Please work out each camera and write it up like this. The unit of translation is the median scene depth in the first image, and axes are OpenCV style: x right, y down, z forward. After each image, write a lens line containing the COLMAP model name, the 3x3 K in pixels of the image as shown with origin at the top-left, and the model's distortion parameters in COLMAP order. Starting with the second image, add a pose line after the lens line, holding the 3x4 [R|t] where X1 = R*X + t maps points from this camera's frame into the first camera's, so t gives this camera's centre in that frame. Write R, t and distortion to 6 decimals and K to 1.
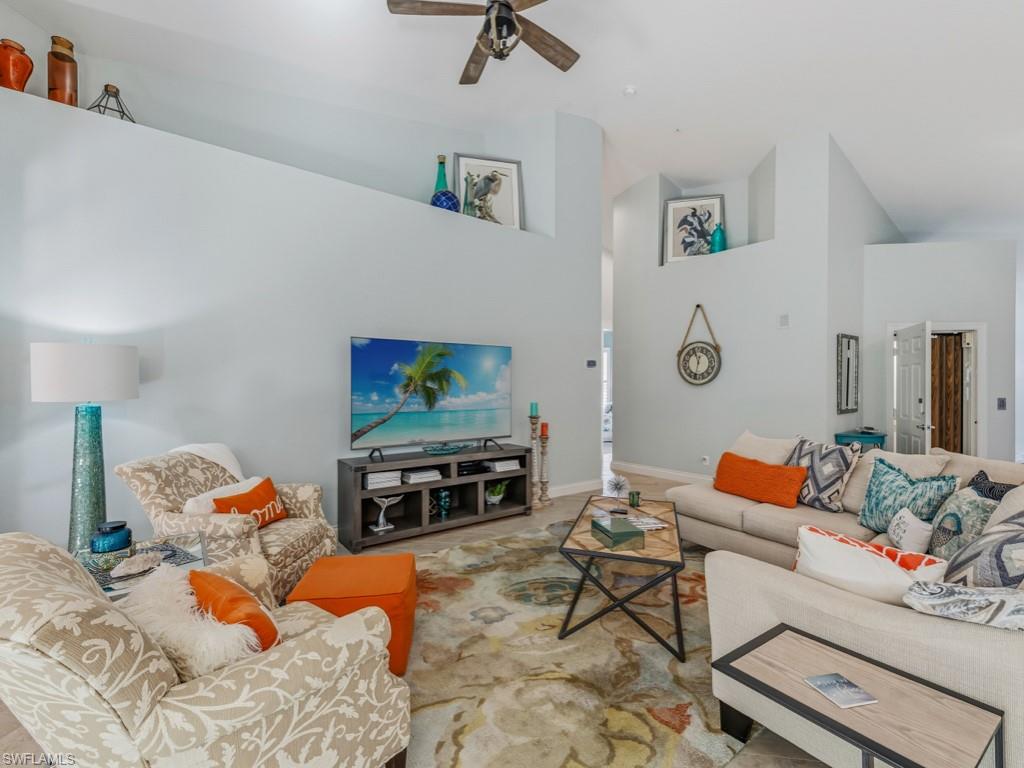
lens RADIAL K [[451.3, 0, 510.0], [0, 451.3, 390.4], [0, 0, 1]] dist [0.009074, -0.000968]
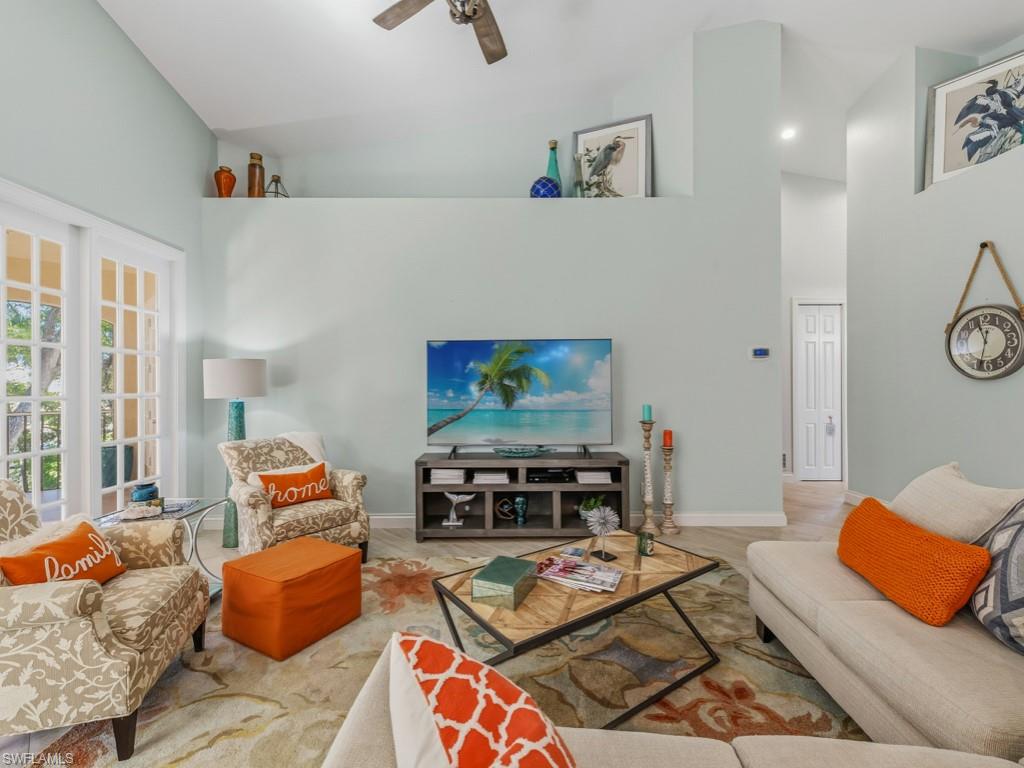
lens RADIAL K [[453.4, 0, 512.0], [0, 453.4, 384.0], [0, 0, 1]] dist [0.008785, -0.000316]
pose [[0.799458, -0.007214, -0.600679, 0.417376], [0.002308, 0.999957, -0.008938, -0.003883], [0.600718, 0.005759, 0.799440, 0.232938]]
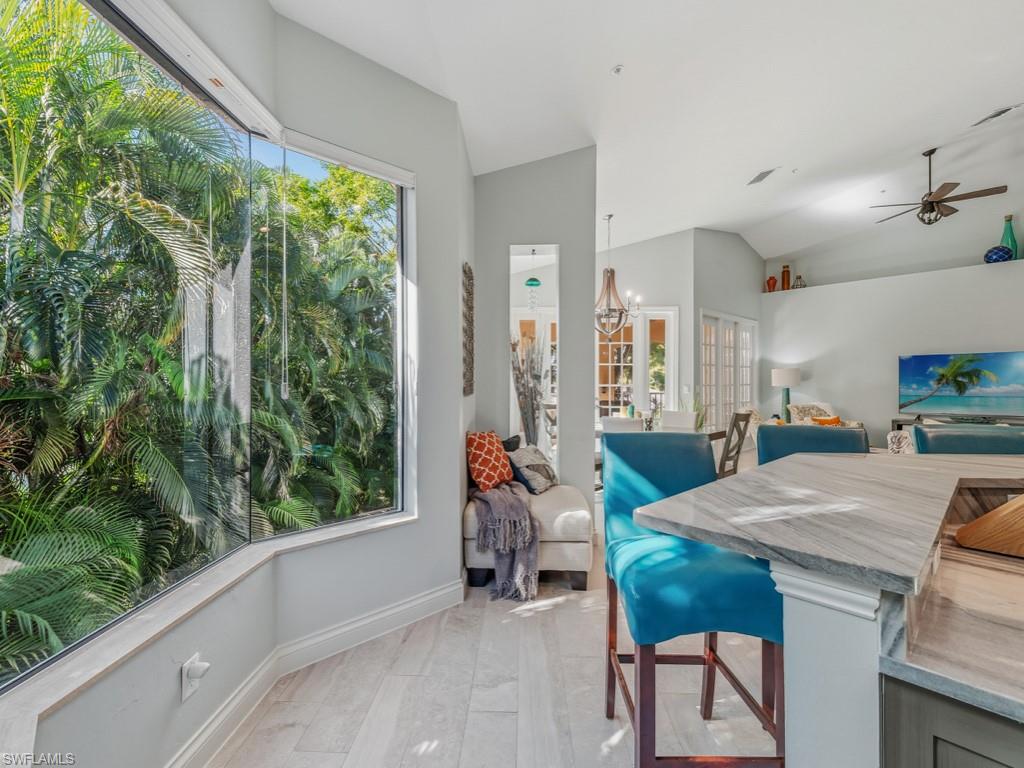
lens RADIAL K [[453.4, 0, 512.0], [0, 453.4, 384.0], [0, 0, 1]] dist [0.008785, -0.000316]
pose [[0.105282, 0.006485, -0.994421, 1.321530], [0.000802, 0.999978, 0.006606, -0.008585], [0.994442, -0.001493, 0.105275, -0.809634]]
